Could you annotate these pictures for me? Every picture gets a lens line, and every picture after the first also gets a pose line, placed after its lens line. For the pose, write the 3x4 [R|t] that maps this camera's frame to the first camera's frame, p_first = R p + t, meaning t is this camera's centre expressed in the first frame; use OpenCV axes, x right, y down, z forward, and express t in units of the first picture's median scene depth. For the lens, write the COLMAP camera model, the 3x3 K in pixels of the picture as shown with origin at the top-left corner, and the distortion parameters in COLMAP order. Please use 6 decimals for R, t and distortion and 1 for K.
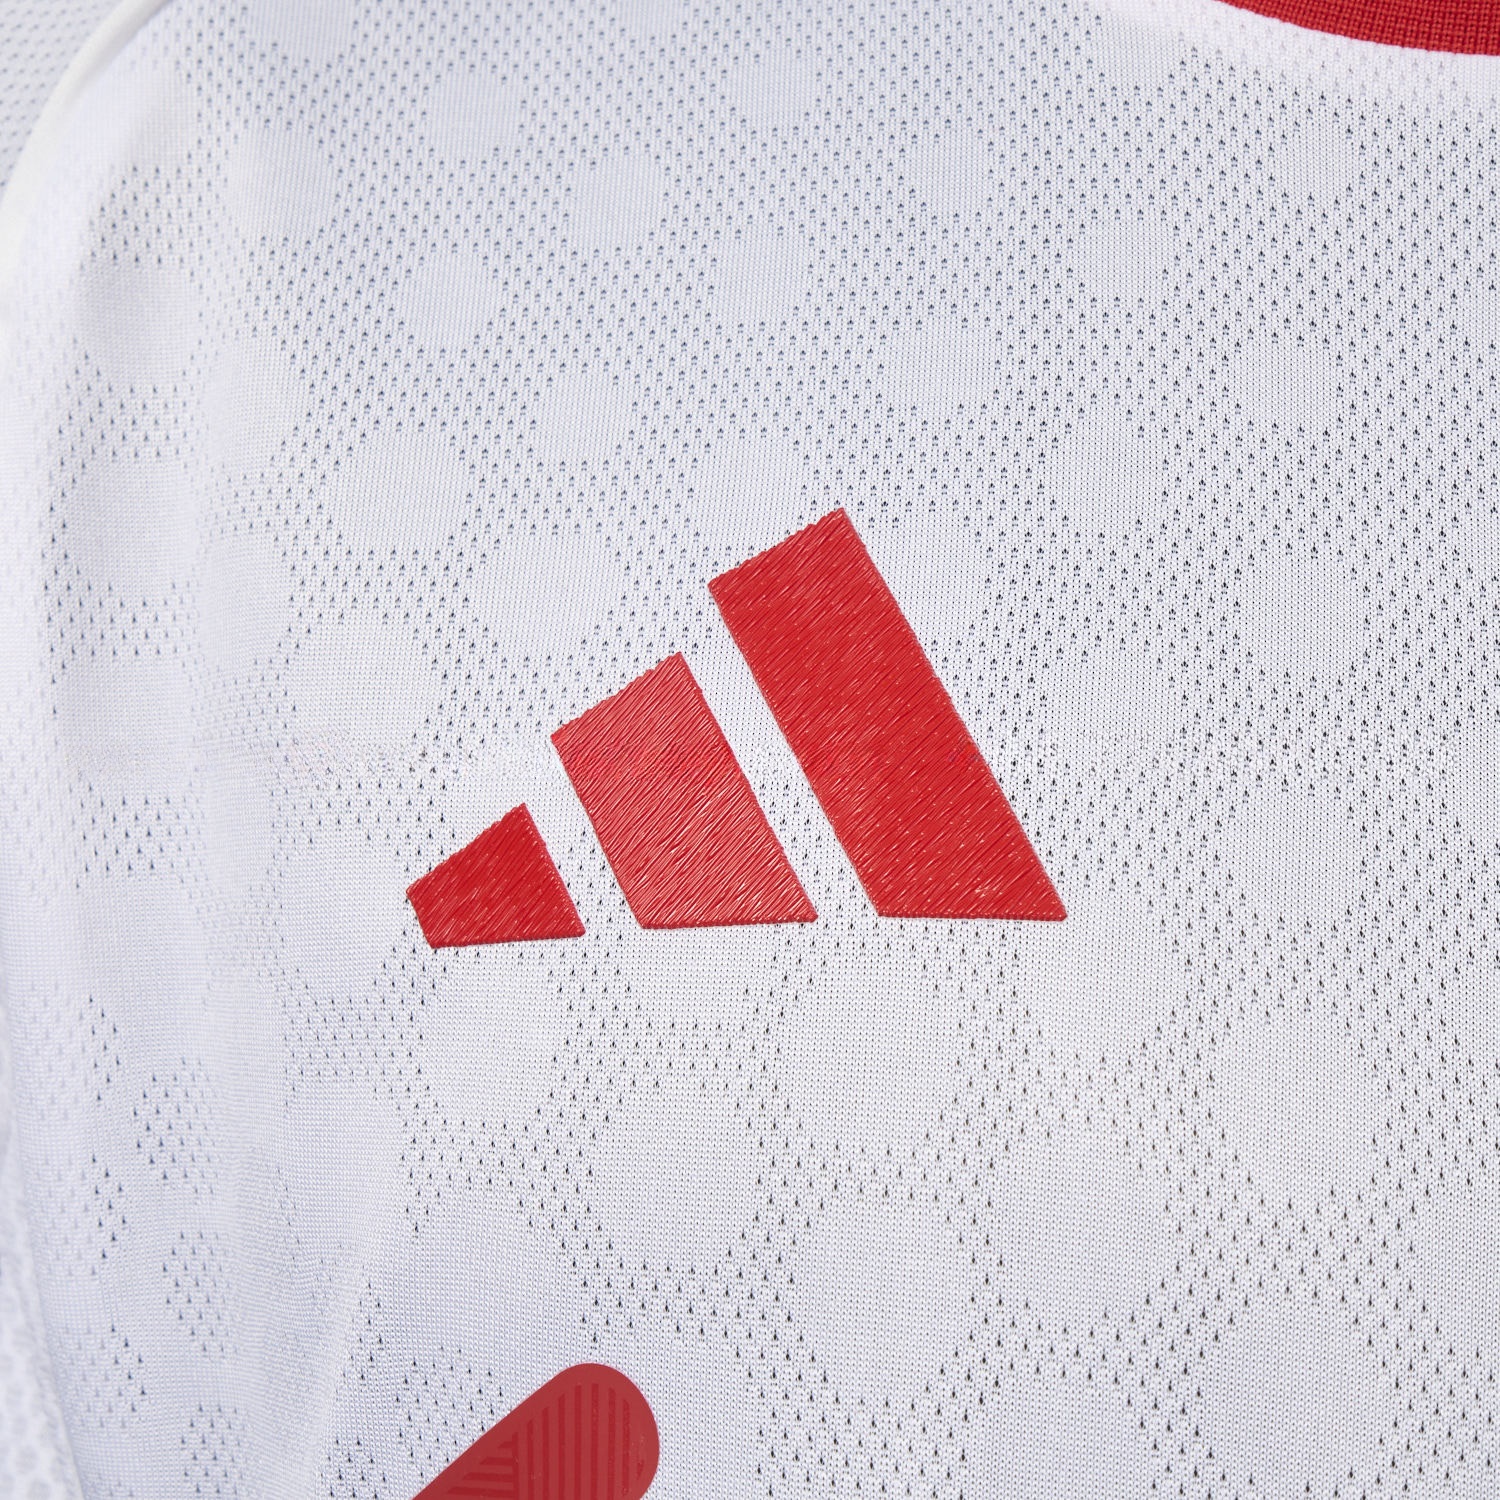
lens RADIAL K [[2720.4, 0, 813.6], [0, 2720.4, 750.3], [0, 0, 1]] dist [-0.008663, -0.054233]
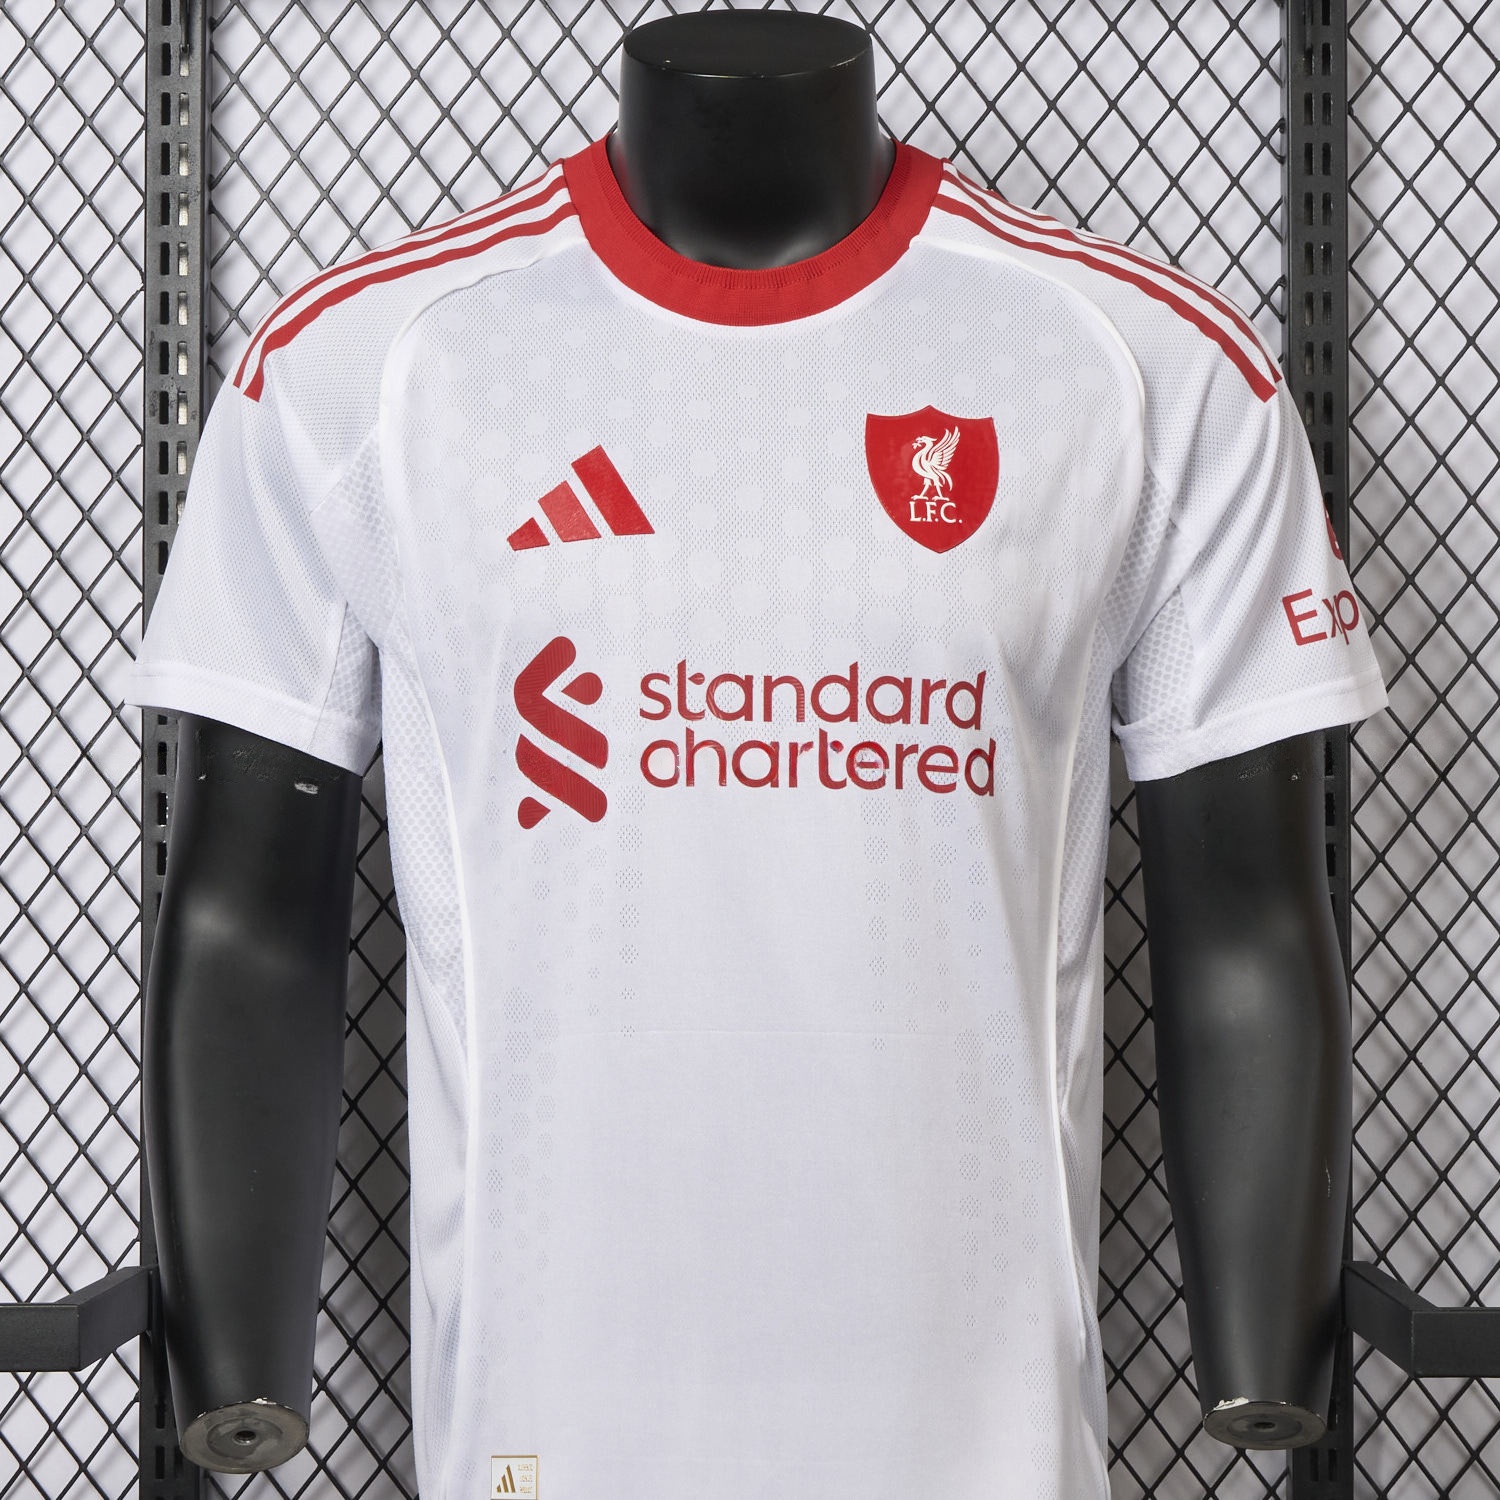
lens RADIAL K [[3816.9, 0, 837.4], [0, 3816.9, 749.6], [0, 0, 1]] dist [-0.006065, -0.104013]
pose [[0.994691, -0.071535, 0.073977, -0.102003], [0.065182, 0.994248, 0.084985, -0.100618], [-0.079631, -0.079711, 0.993632, -5.310909]]
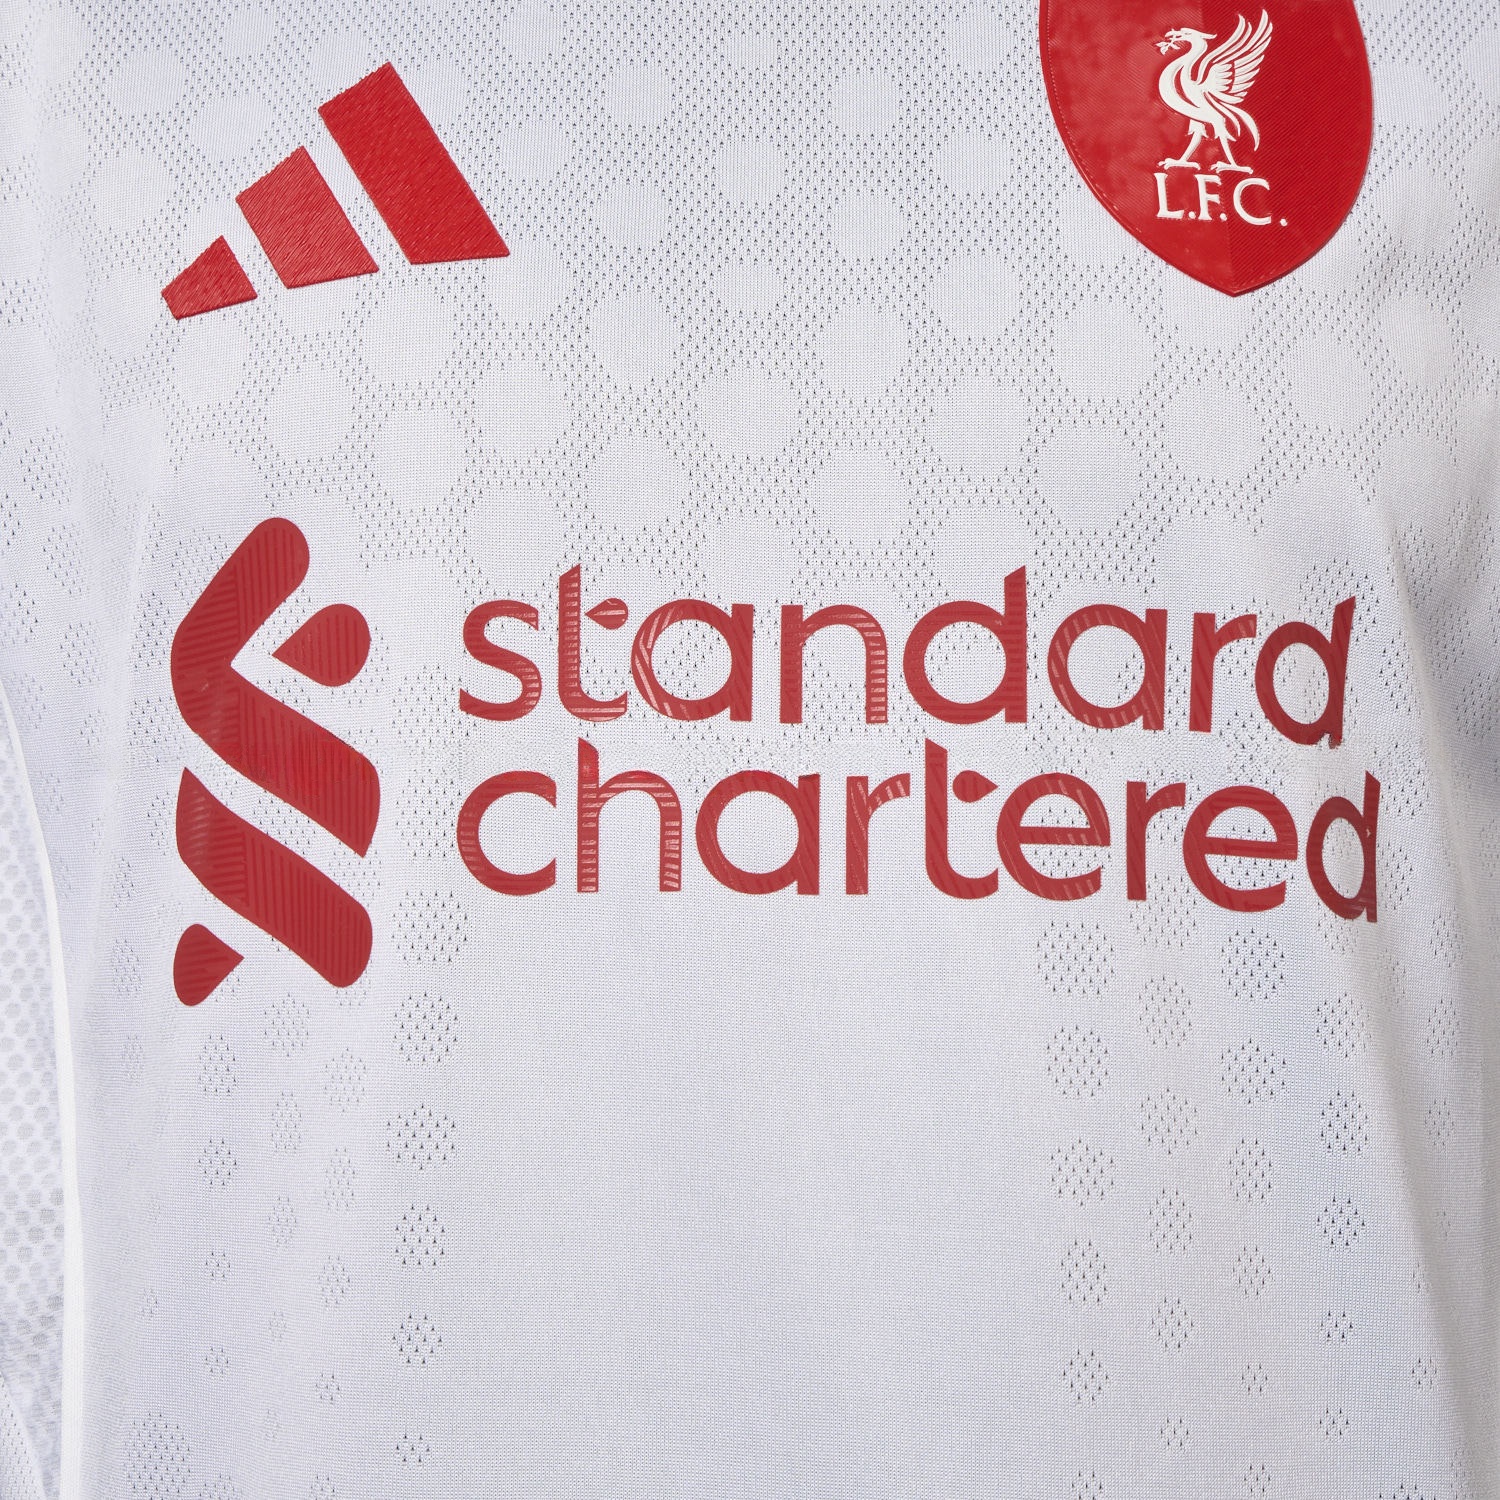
lens RADIAL K [[2720.4, 0, 813.6], [0, 2720.4, 750.3], [0, 0, 1]] dist [-0.008663, -0.054233]
pose [[0.997360, -0.070067, 0.019048, 0.229107], [0.070168, 0.997524, -0.004713, 0.401378], [-0.018670, 0.006037, 0.999807, -0.813446]]
